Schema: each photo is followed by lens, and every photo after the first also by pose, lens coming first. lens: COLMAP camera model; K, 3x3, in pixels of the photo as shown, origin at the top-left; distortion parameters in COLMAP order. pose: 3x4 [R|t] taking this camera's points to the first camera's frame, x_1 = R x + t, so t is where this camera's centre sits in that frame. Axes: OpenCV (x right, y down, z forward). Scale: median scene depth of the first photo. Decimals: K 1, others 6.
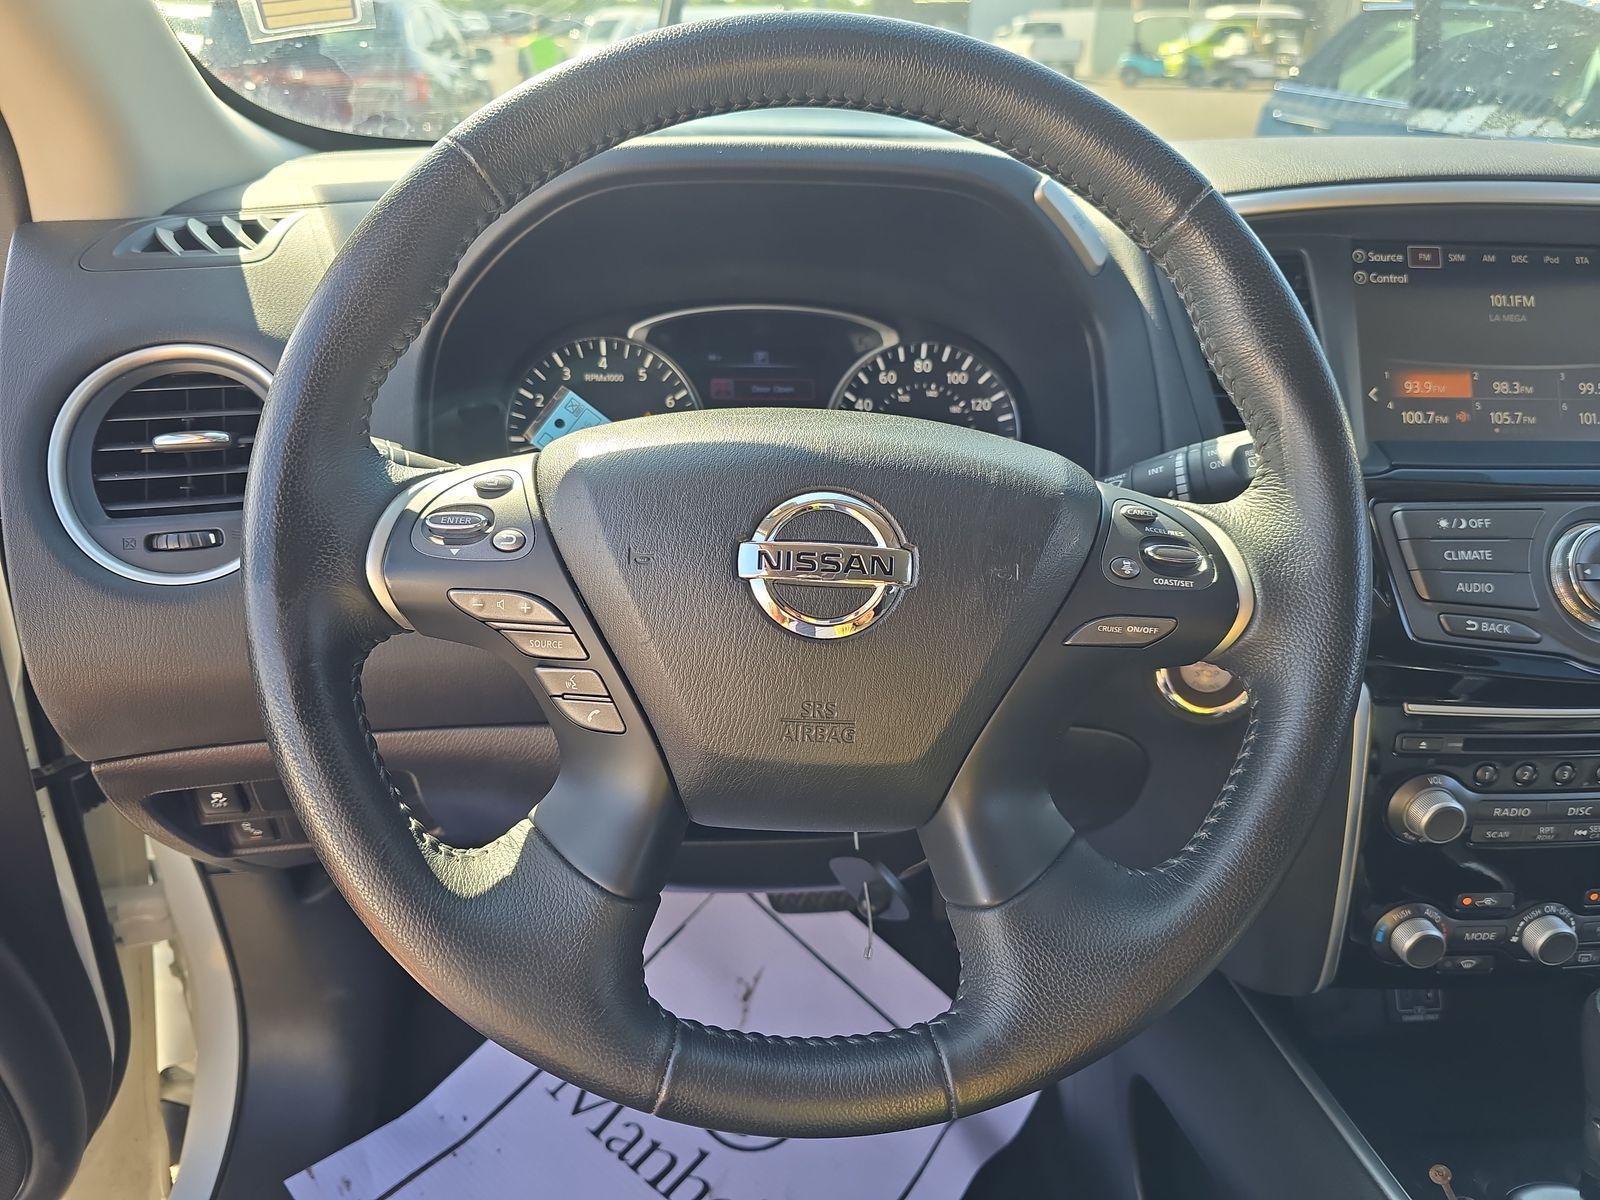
lens RADIAL K [[1084.2, 0, 796.5], [0, 1084.2, 602.4], [0, 0, 1]] dist [-0.026400, -0.001323]
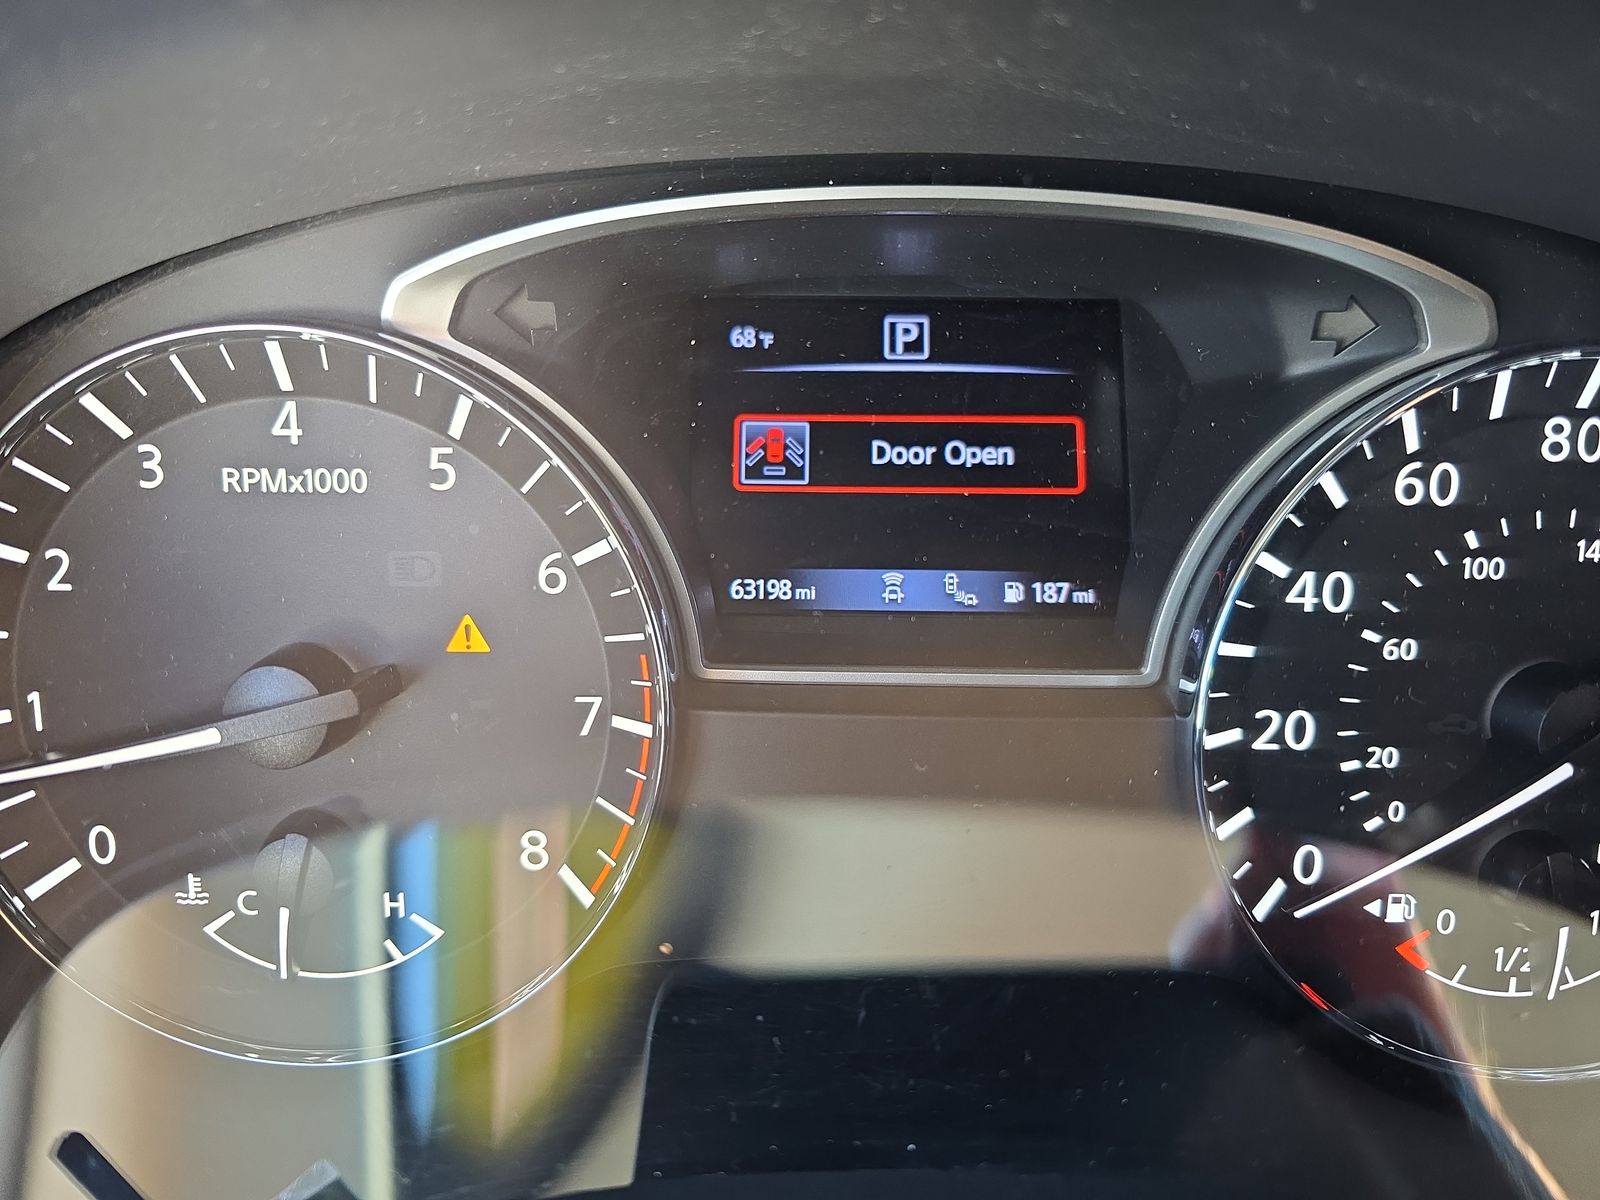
lens RADIAL K [[1084.2, 0, 803.8], [0, 1084.2, 595.5], [0, 0, 1]] dist [-0.026400, -0.001323]
pose [[0.996437, 0.029341, -0.079073, -0.037377], [-0.016878, 0.987943, 0.153897, -0.217890], [0.082635, -0.152015, 0.984918, 0.743433]]
